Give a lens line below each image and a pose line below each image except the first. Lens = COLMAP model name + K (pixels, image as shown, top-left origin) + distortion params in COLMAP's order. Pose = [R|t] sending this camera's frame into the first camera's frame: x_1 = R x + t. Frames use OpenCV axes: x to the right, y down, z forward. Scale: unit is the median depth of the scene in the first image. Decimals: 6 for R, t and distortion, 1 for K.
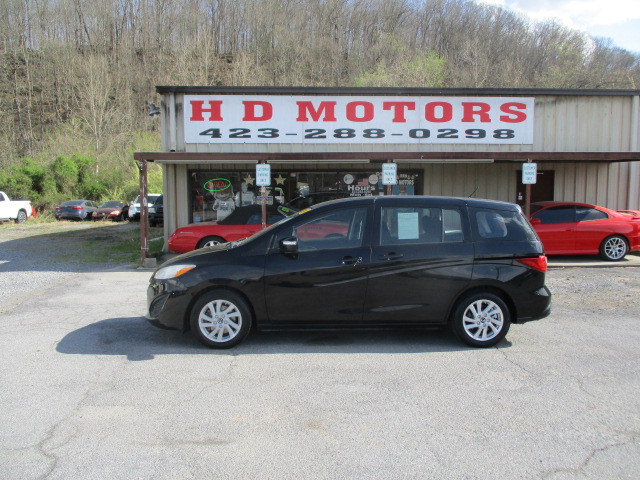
lens RADIAL K [[545.5, 0, 322.9], [0, 545.5, 229.8], [0, 0, 1]] dist [-0.026131, 0.004370]
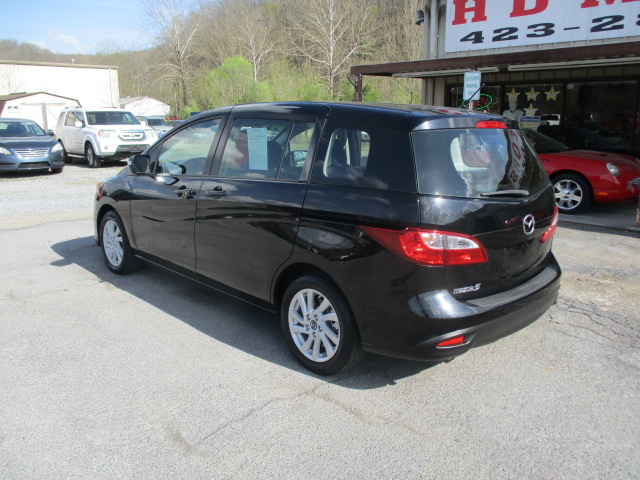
lens RADIAL K [[545.5, 0, 322.9], [0, 545.5, 229.8], [0, 0, 1]] dist [-0.026131, 0.004370]
pose [[0.652432, 0.155101, -0.741806, 0.299851], [-0.055653, 0.985996, 0.157209, -0.008017], [0.755801, -0.061285, 0.651927, 0.277875]]
